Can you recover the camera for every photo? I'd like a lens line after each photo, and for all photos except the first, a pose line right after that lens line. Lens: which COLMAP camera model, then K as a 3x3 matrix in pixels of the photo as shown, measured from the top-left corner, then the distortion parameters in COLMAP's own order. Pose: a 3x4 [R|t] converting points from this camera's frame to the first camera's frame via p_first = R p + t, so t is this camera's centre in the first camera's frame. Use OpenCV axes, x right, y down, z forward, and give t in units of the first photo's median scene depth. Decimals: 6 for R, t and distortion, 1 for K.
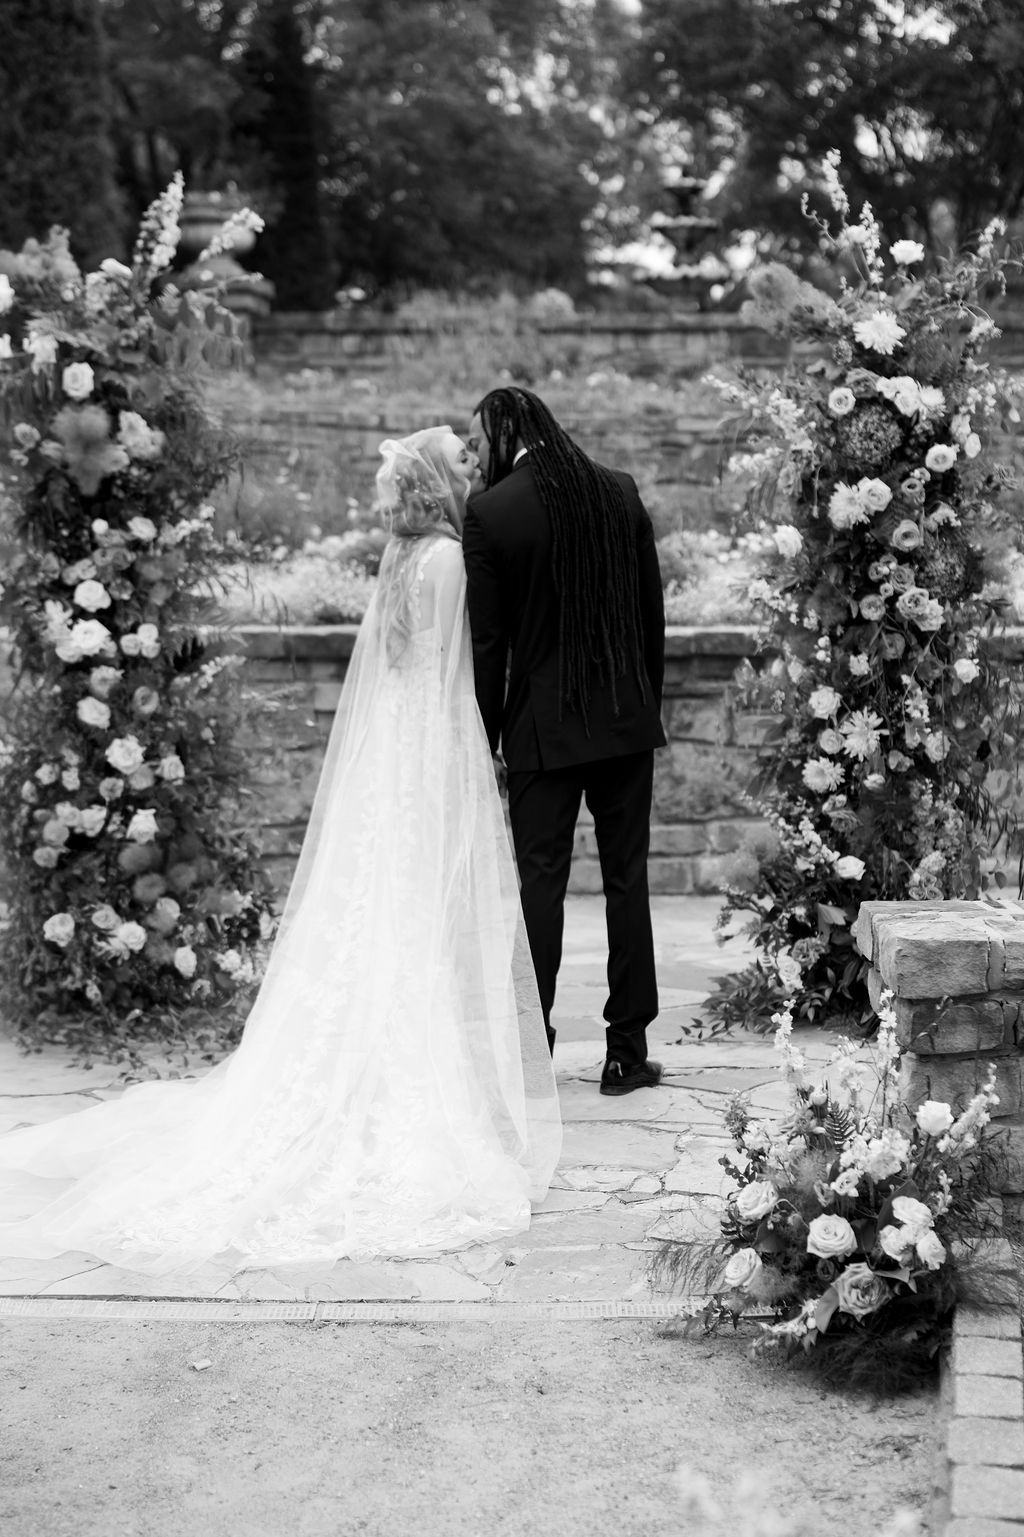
lens RADIAL K [[2426.6, 0, 573.1], [0, 2426.6, 867.1], [0, 0, 1]] dist [0.005279, 0.000000]
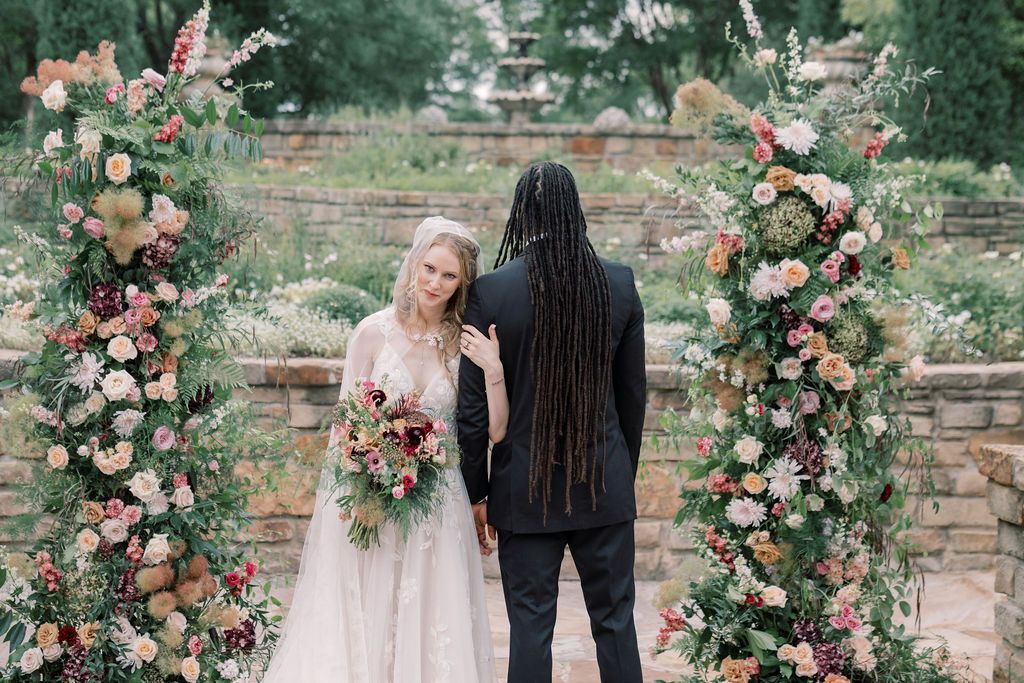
lens RADIAL K [[1574.2, 0, 368.7], [0, 1574.2, 256.0], [0, 0, 1]] dist [-0.007224, 0.000000]
pose [[0.999552, 0.015013, -0.025893, -0.059813], [-0.018496, 0.989976, -0.140018, -0.051321], [0.023532, 0.140434, 0.989810, 0.243655]]
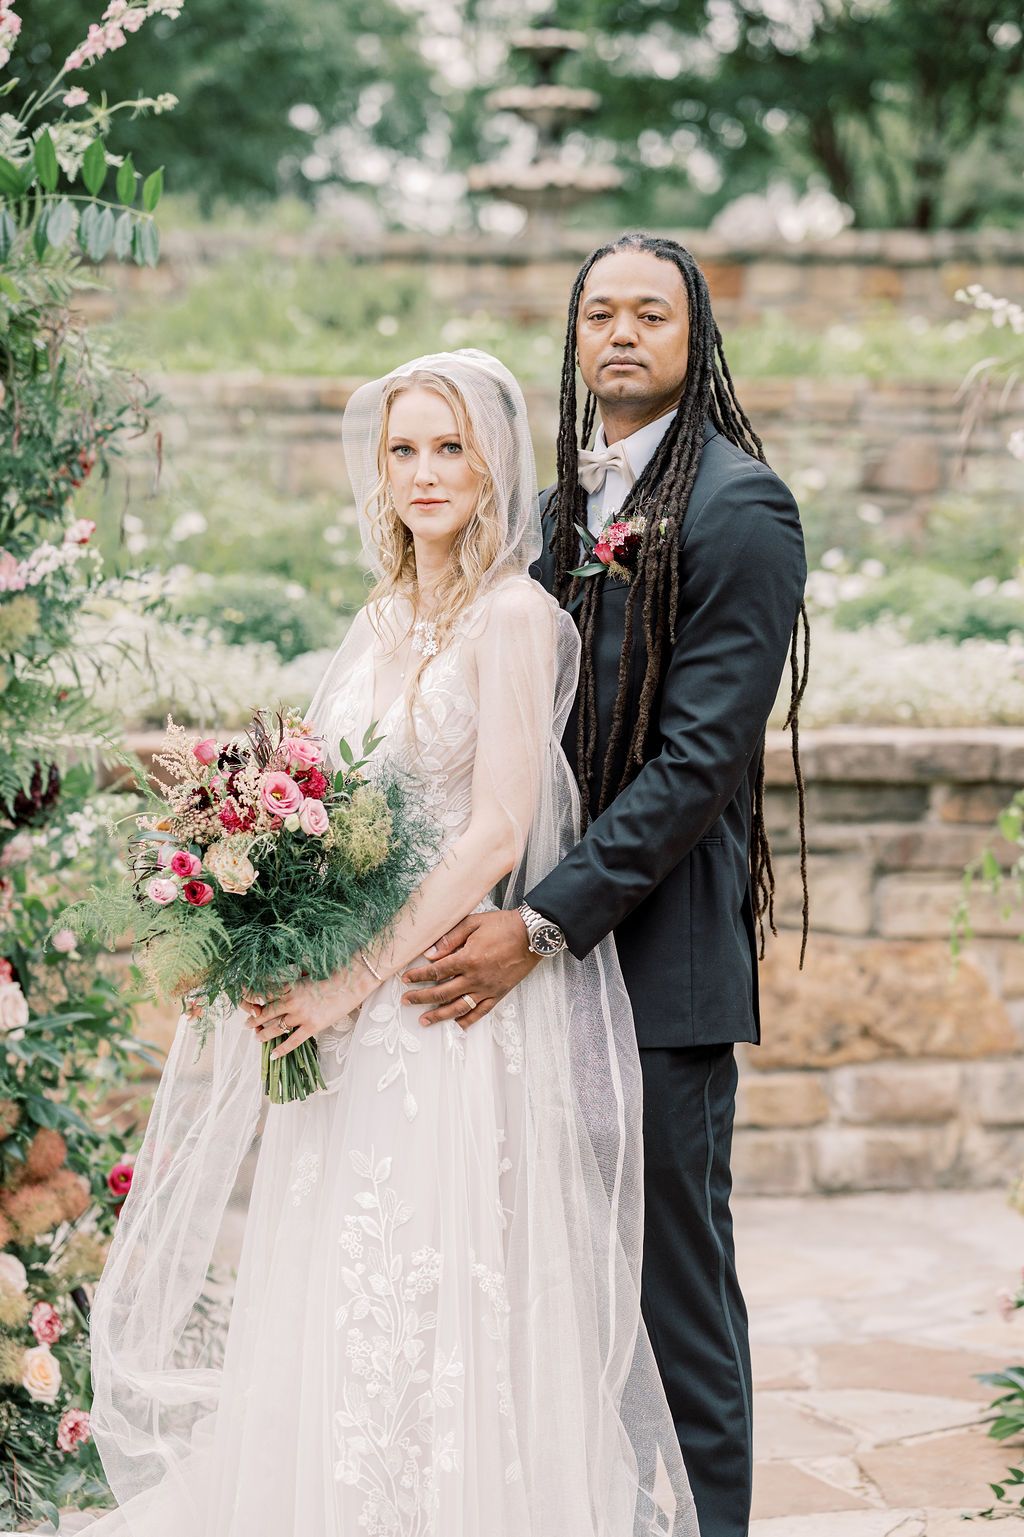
lens RADIAL K [[3602.3, 0, 539.2], [0, 3602.3, 759.9], [0, 0, 1]] dist [-0.013233, 0.000000]
pose [[0.996193, -0.006292, 0.086945, -0.118253], [0.013887, 0.996109, -0.087030, -0.024541], [-0.086060, 0.087906, 0.992404, 0.204232]]
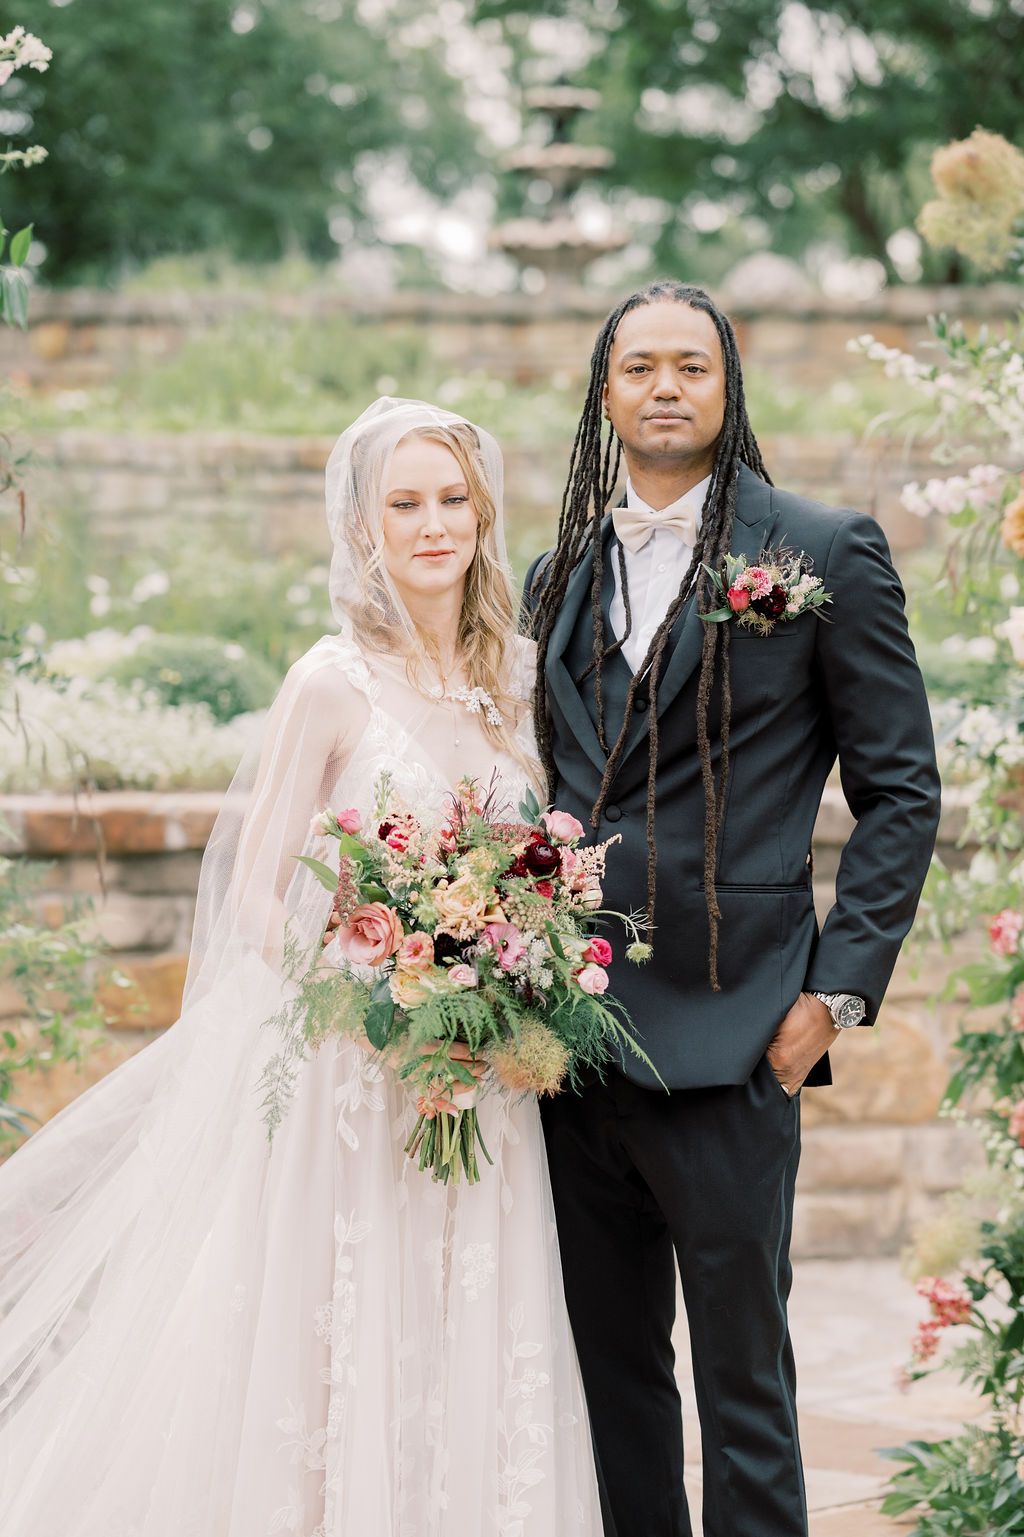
lens RADIAL K [[3602.3, 0, 538.4], [0, 3602.3, 759.1], [0, 0, 1]] dist [-0.013233, 0.000000]
pose [[0.997697, -0.008382, 0.067307, -0.074277], [0.015393, 0.994424, -0.104329, -0.025326], [-0.066057, 0.105125, 0.992263, 0.215830]]
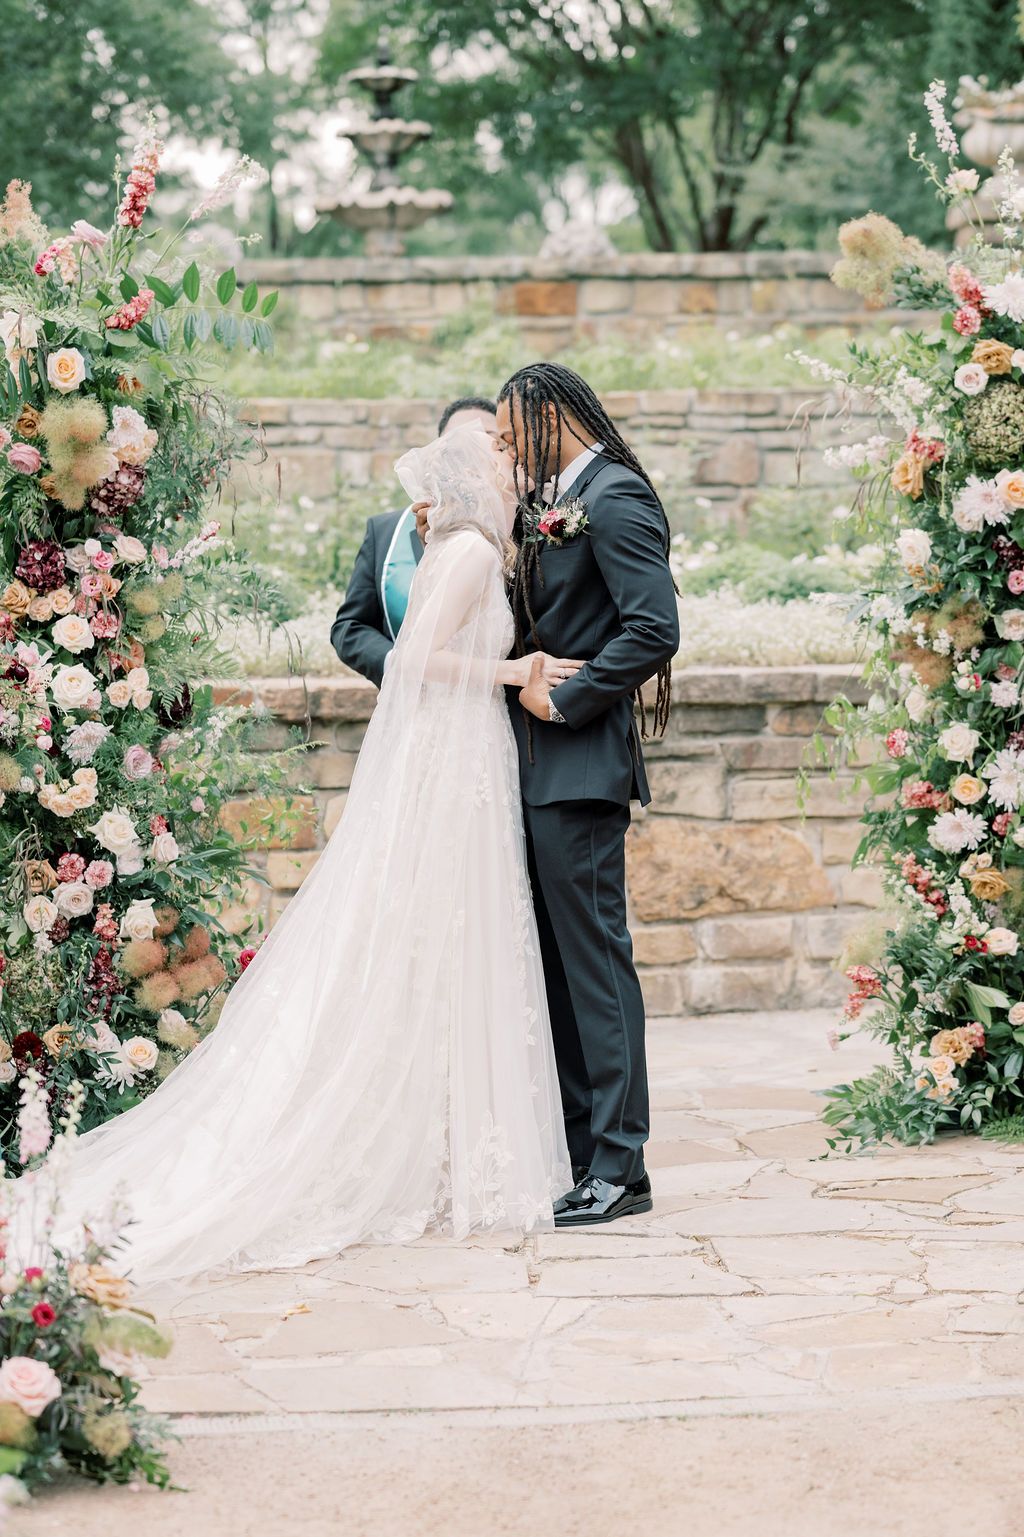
lens RADIAL K [[3821.9, 0, 502.9], [0, 3821.9, 839.9], [0, 0, 1]] dist [-0.003463, 0.000000]
pose [[0.990238, -0.032145, 0.135629, -0.228042], [0.041360, 0.996983, -0.065680, 0.044229], [-0.133108, 0.070649, 0.988580, -0.258051]]
